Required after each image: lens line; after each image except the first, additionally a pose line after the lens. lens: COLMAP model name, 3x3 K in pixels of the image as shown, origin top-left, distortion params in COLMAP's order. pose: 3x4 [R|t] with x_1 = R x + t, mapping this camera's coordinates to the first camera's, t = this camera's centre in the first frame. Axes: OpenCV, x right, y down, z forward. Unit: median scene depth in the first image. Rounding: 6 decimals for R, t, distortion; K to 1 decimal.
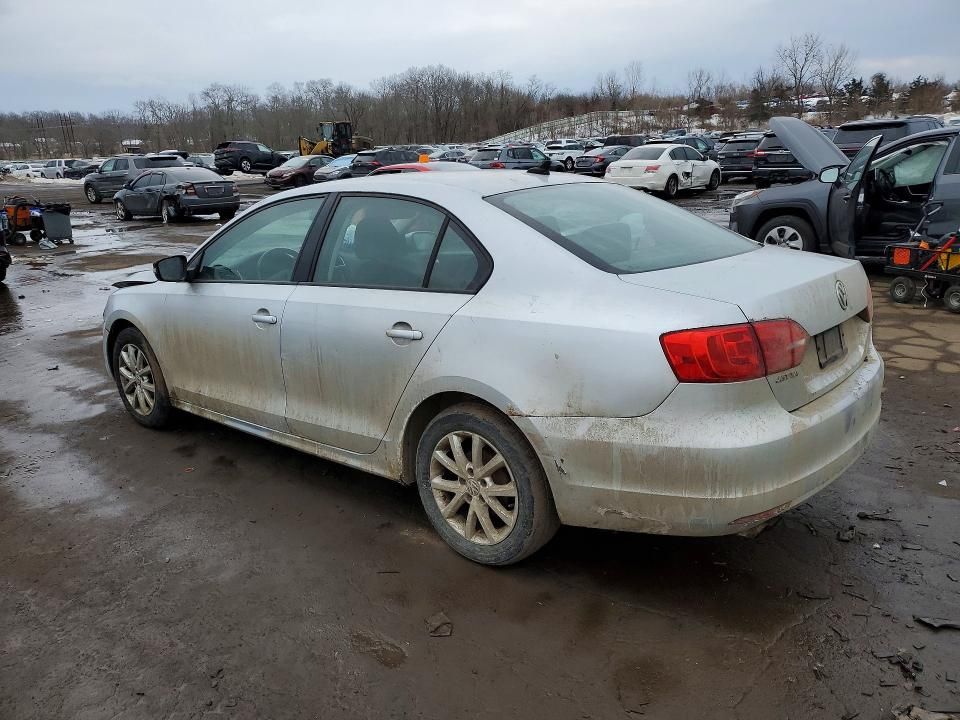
lens RADIAL K [[773.5, 0, 483.0], [0, 773.5, 361.5], [0, 0, 1]] dist [0.034032, -0.016961]
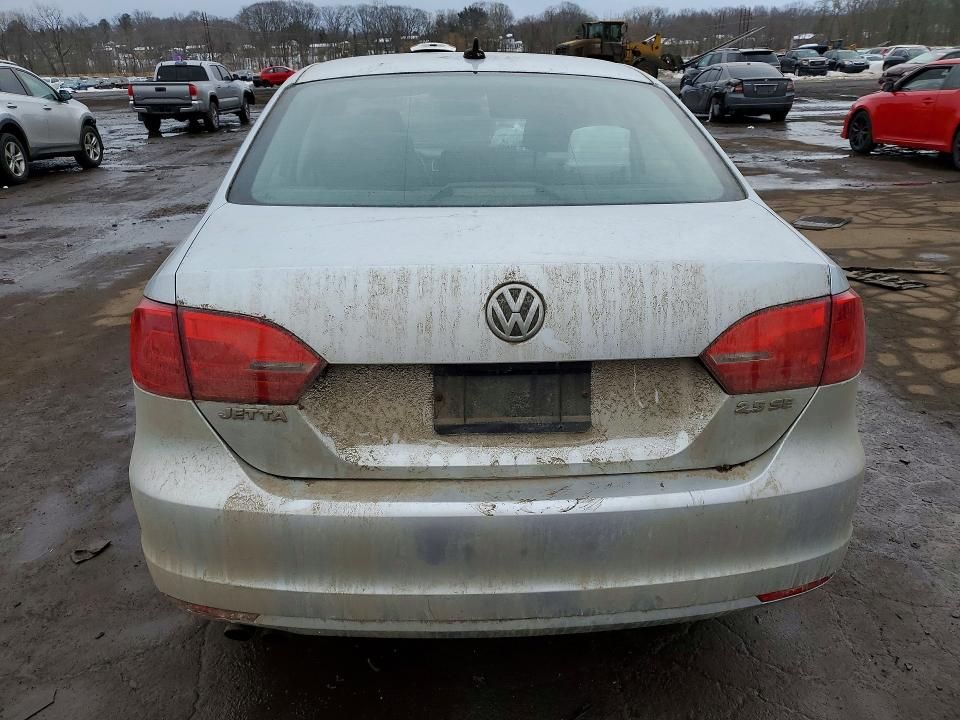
lens RADIAL K [[773.5, 0, 479.5], [0, 773.5, 366.0], [0, 0, 1]] dist [0.034032, -0.016961]
pose [[0.677033, 0.279618, -0.680765, 0.238440], [-0.193729, 0.960100, 0.201685, -0.044372], [0.709997, -0.004664, 0.704189, 0.190634]]
